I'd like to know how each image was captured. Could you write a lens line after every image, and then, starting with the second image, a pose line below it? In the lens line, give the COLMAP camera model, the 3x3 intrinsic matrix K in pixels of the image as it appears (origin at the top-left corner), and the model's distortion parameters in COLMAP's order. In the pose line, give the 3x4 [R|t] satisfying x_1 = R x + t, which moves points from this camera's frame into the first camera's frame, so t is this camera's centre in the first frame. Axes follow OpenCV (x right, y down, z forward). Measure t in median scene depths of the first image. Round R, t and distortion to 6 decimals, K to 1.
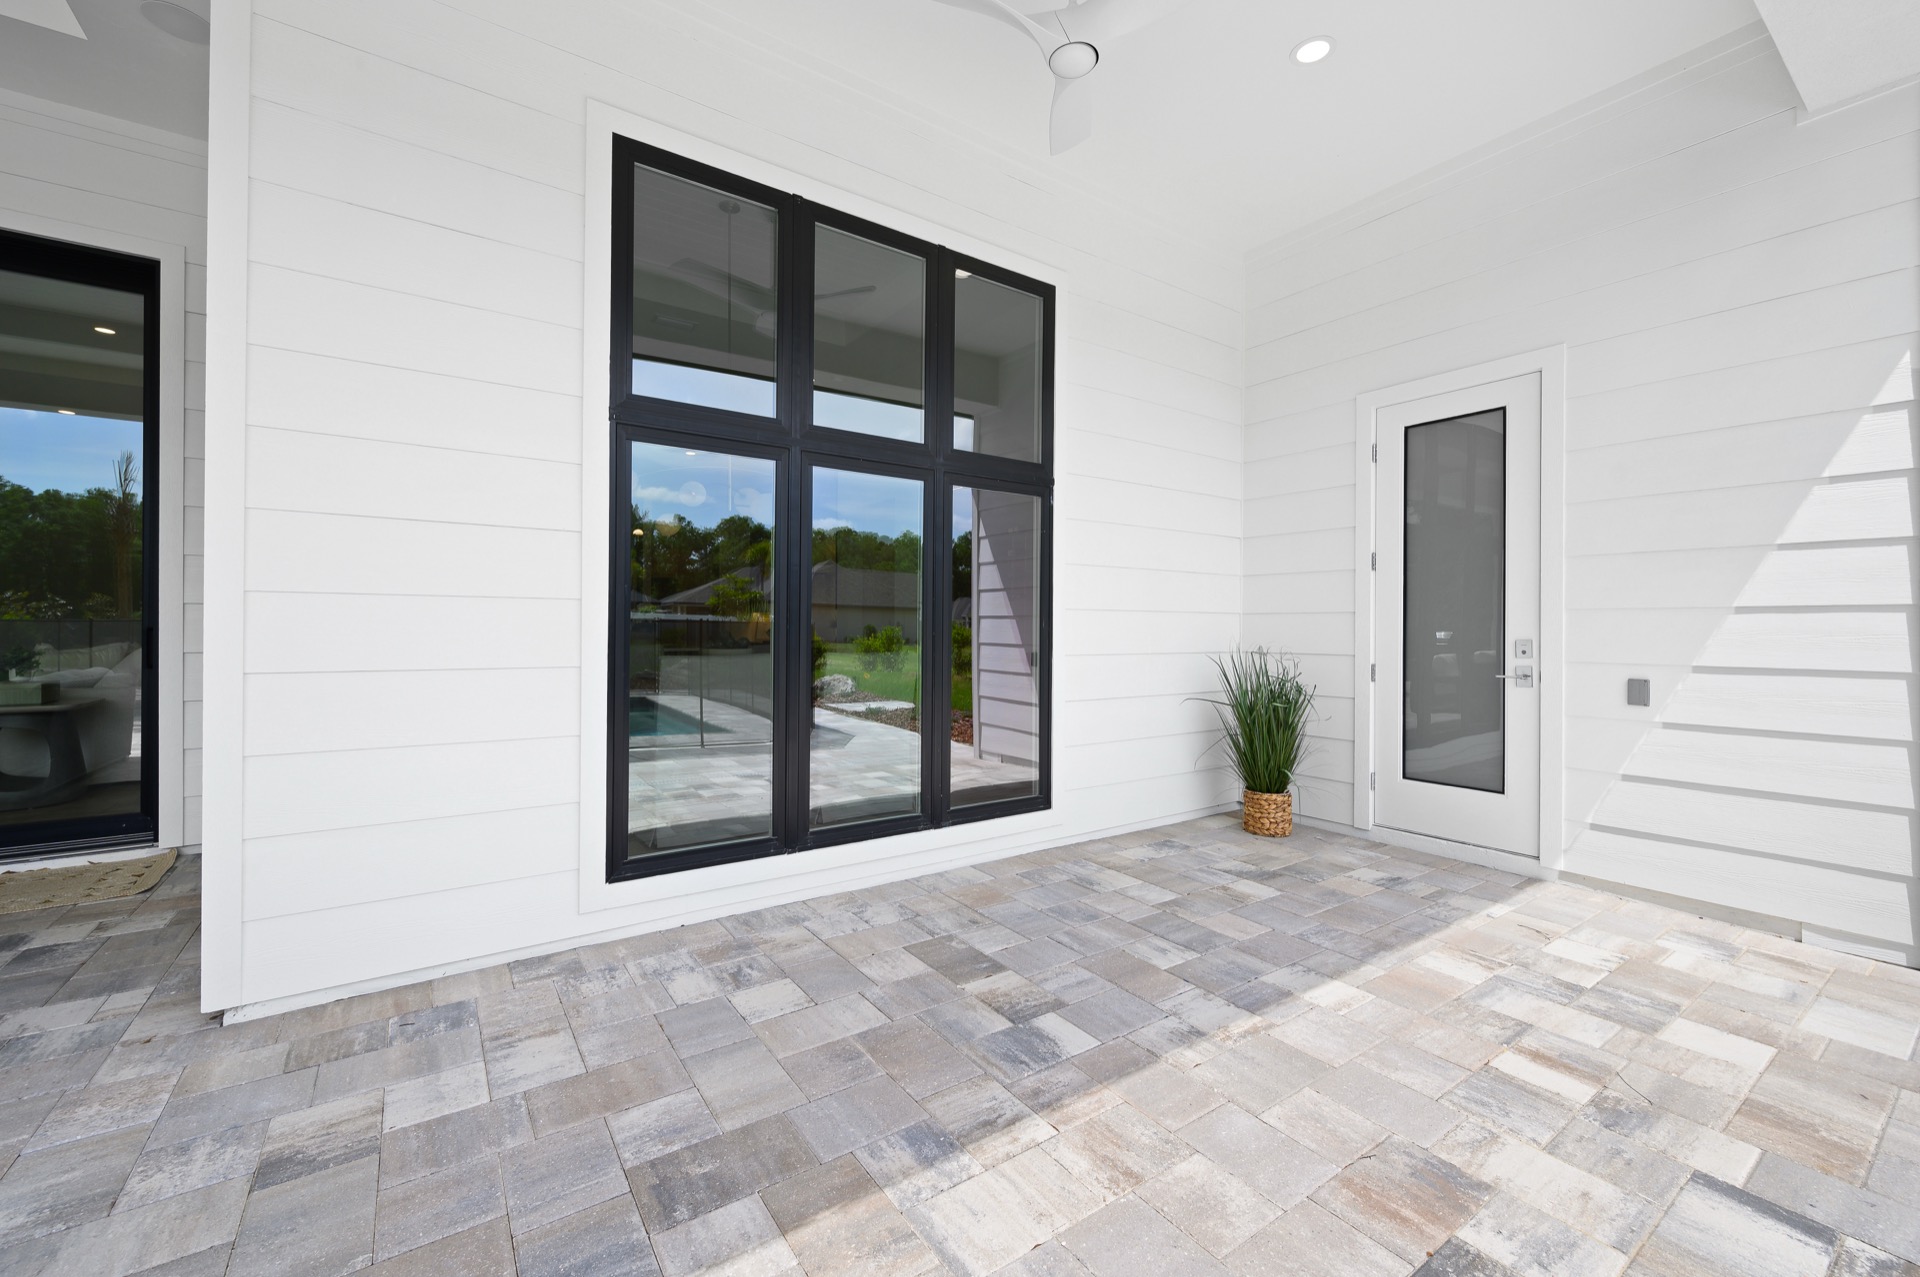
lens RADIAL K [[780.4, 0, 962.1], [0, 780.4, 641.6], [0, 0, 1]] dist [0.000096, -0.000238]
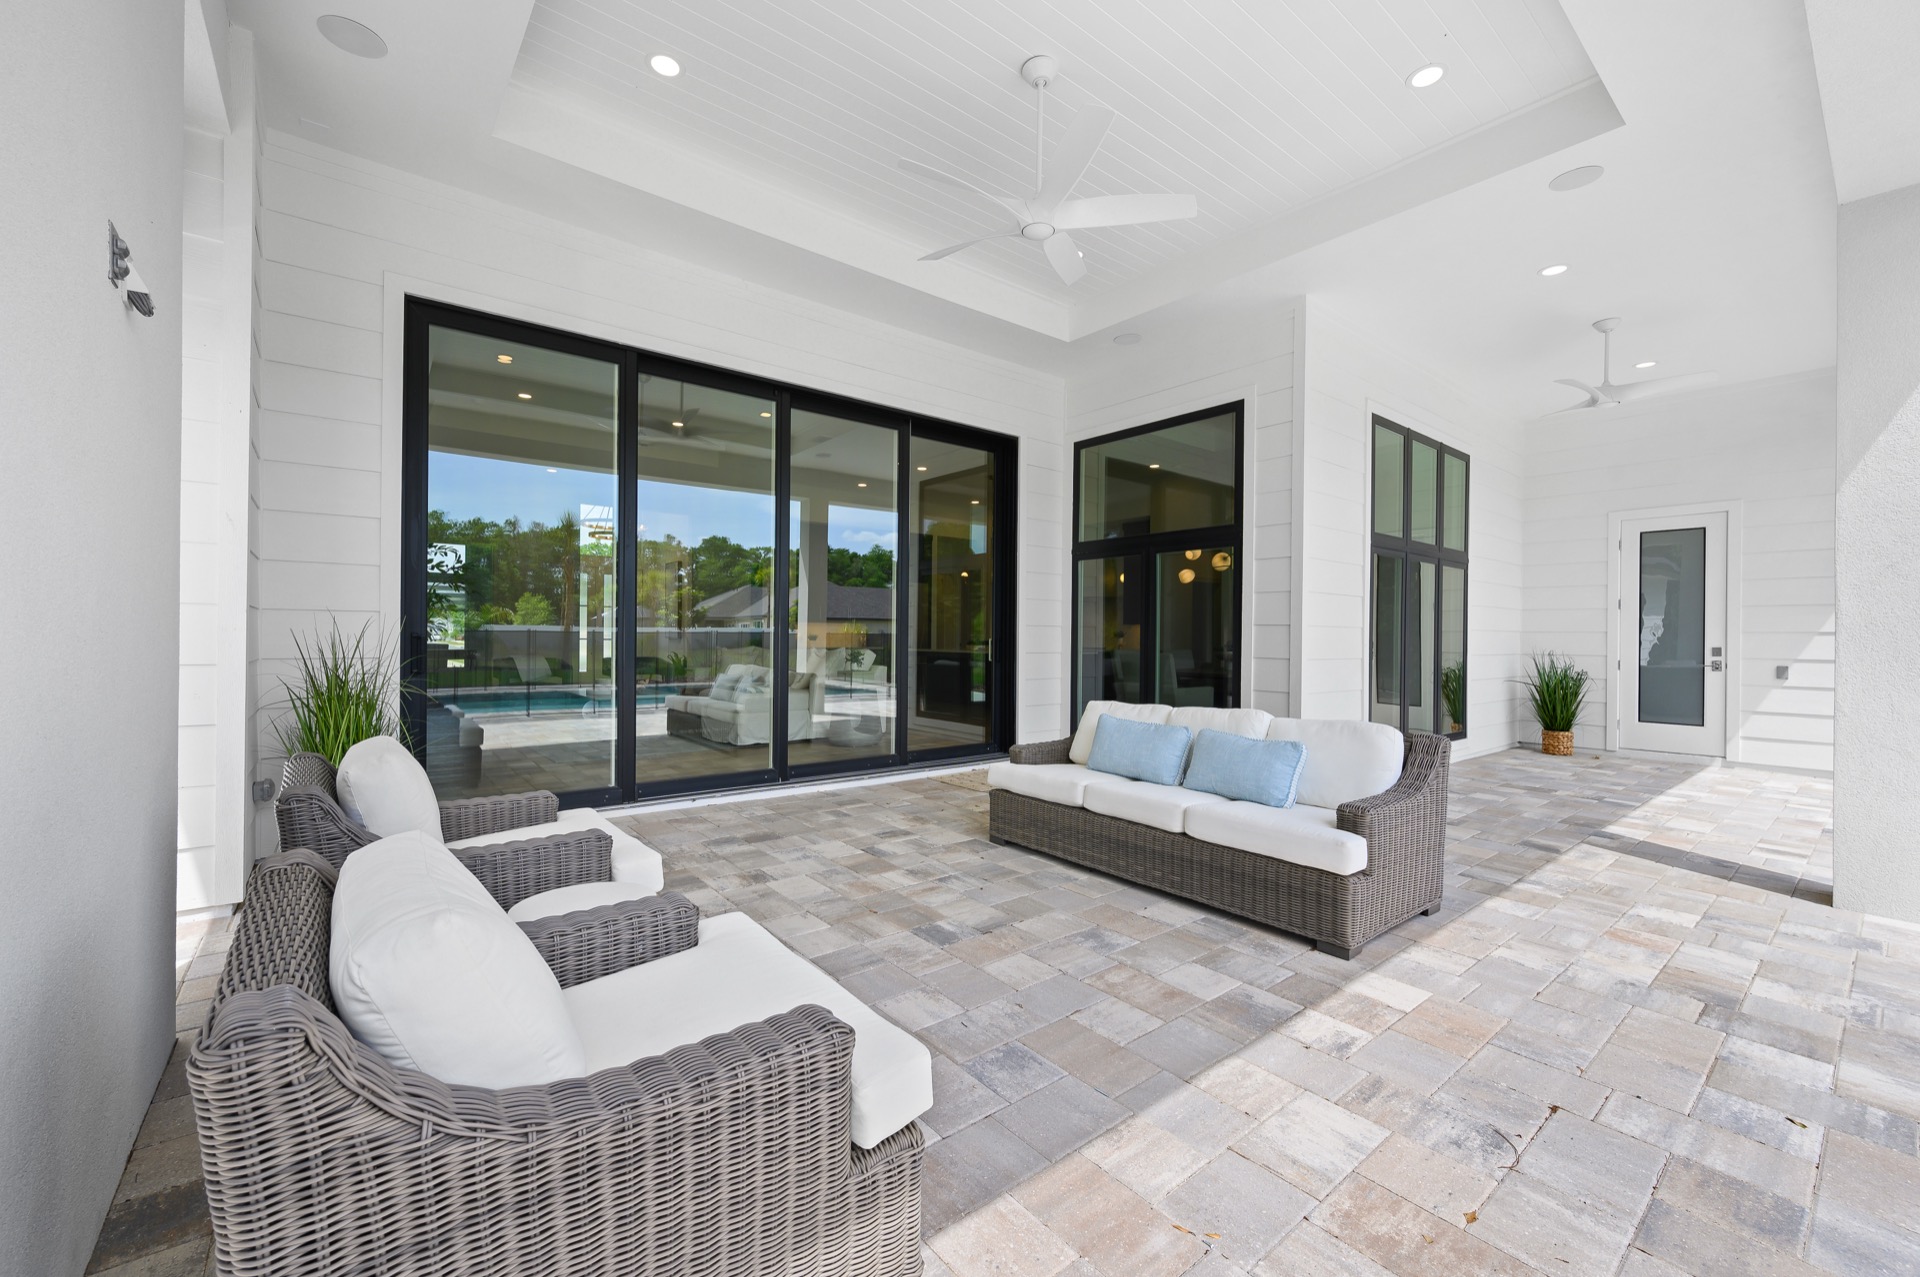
lens RADIAL K [[764.7, 0, 959.4], [0, 764.7, 658.5], [0, 0, 1]] dist [-0.000728, -0.000141]
pose [[0.997808, -0.000202, 0.066168, -1.134254], [-0.000162, 0.999985, 0.005495, 0.014107], [-0.066168, -0.005493, 0.997793, -0.687433]]
